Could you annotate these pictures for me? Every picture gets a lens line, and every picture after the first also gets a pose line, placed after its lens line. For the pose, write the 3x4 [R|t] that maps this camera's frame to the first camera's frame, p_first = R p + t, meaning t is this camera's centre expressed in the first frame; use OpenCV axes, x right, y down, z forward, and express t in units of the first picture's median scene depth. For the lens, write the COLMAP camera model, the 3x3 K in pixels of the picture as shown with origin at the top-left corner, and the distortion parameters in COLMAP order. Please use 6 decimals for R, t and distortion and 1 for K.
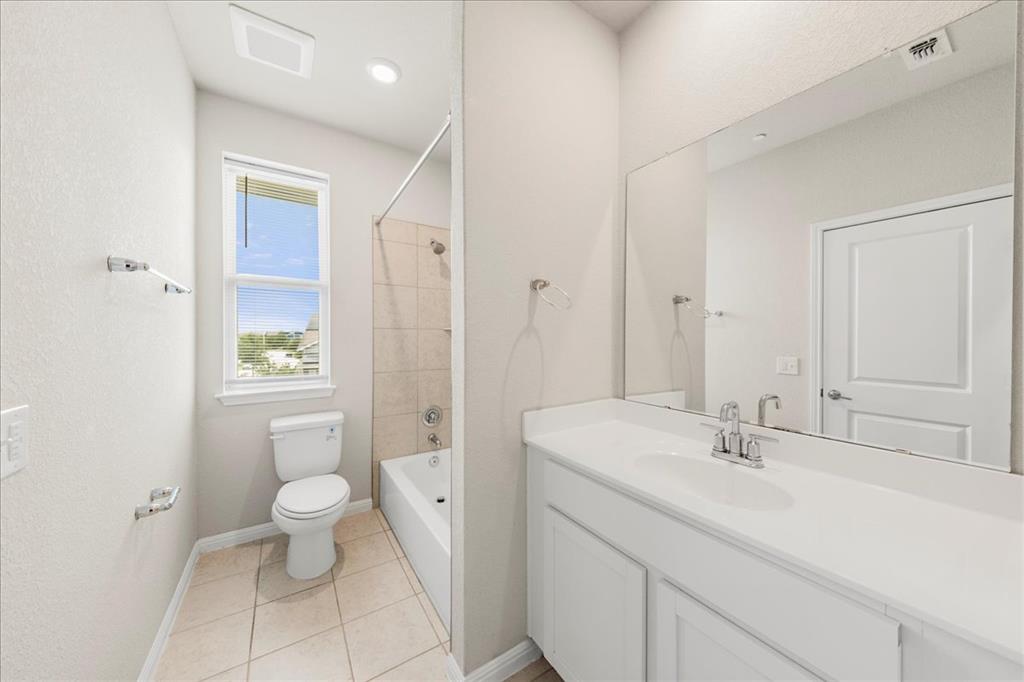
lens RADIAL K [[347.2, 0, 512.3], [0, 347.2, 339.3], [0, 0, 1]] dist [0.000903, -0.000278]
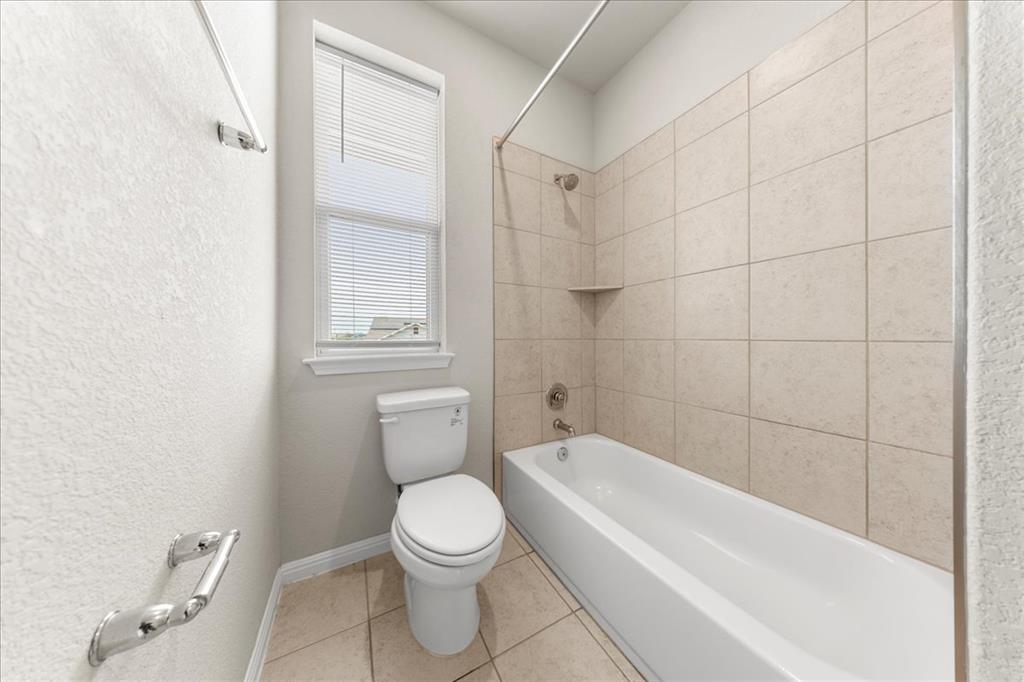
lens RADIAL K [[291.2, 0, 512.1], [0, 291.2, 339.7], [0, 0, 1]] dist [-0.001065, 0.000088]
pose [[0.997392, 0.000239, -0.072169, -0.336007], [-0.000196, 1.000000, 0.000603, 0.104839], [0.072169, -0.000587, 0.997392, 0.379606]]
